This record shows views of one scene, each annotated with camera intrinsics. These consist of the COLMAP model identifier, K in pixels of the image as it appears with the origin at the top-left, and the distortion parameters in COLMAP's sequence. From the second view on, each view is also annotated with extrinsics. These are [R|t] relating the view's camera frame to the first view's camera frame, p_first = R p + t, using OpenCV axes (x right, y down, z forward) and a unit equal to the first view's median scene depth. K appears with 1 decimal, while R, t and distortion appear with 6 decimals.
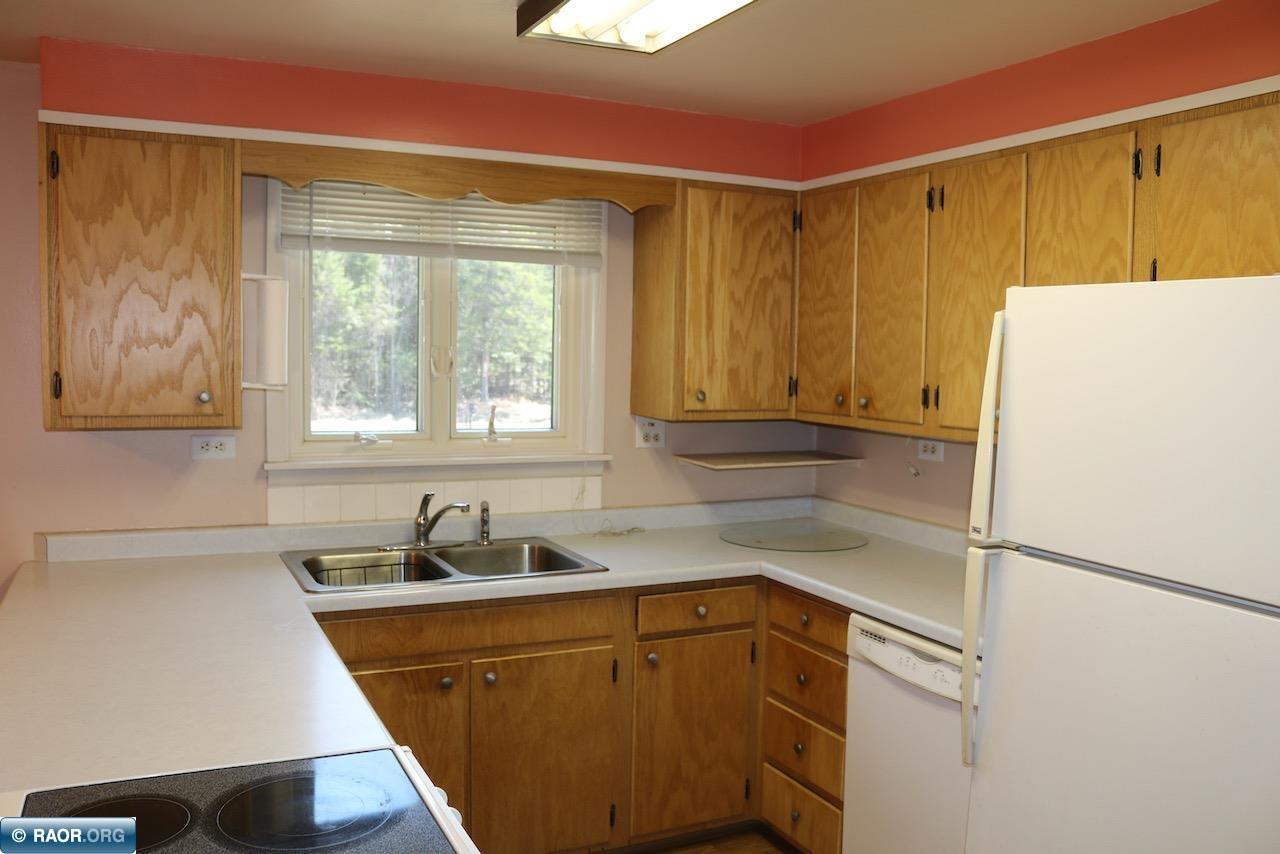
lens RADIAL K [[1054.3, 0, 643.5], [0, 1054.3, 437.2], [0, 0, 1]] dist [-0.130967, 0.082967]
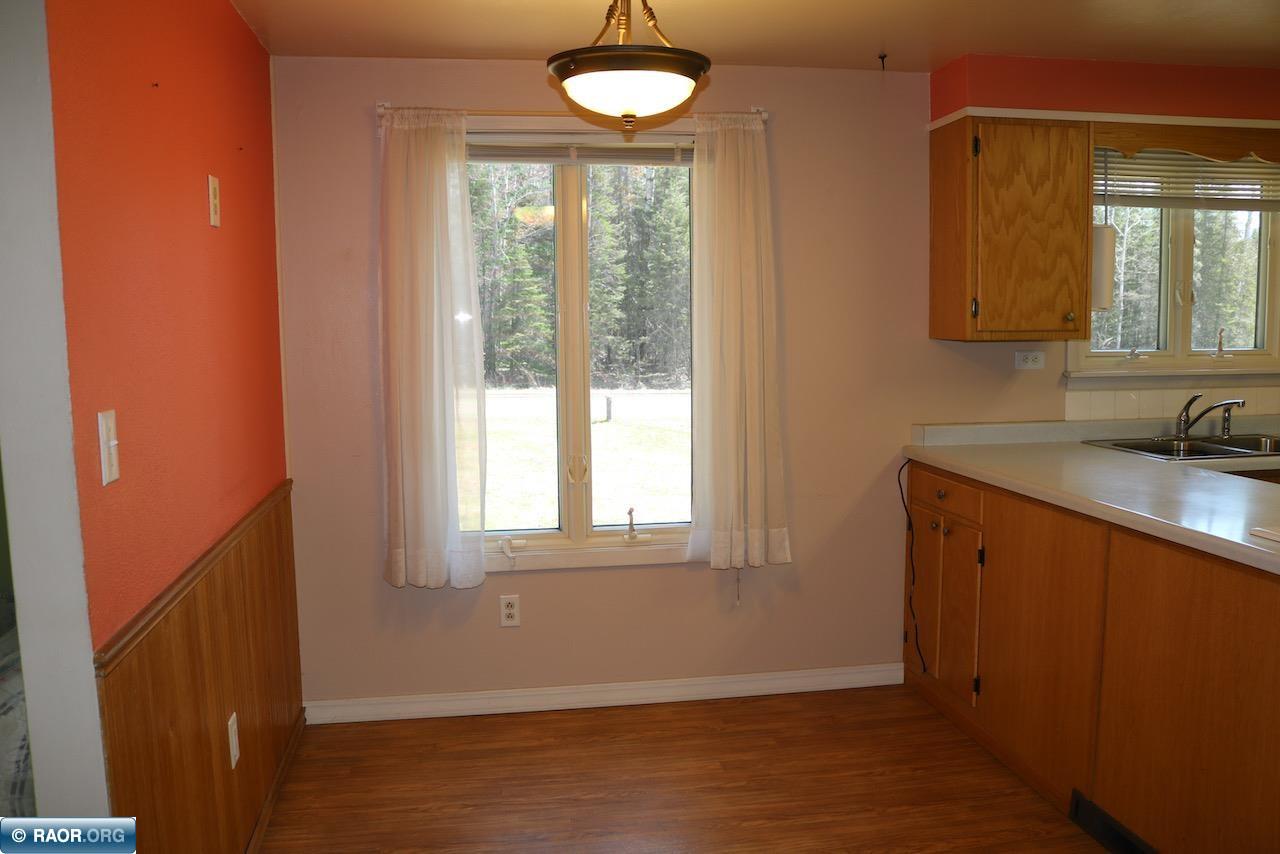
lens RADIAL K [[1054.3, 0, 641.0], [0, 1054.3, 430.6], [0, 0, 1]] dist [-0.130967, 0.082967]
pose [[0.958709, -0.002969, -0.284375, -0.561016], [0.008971, 0.999764, 0.019806, 0.074169], [0.284249, -0.021539, 0.958508, -0.421389]]
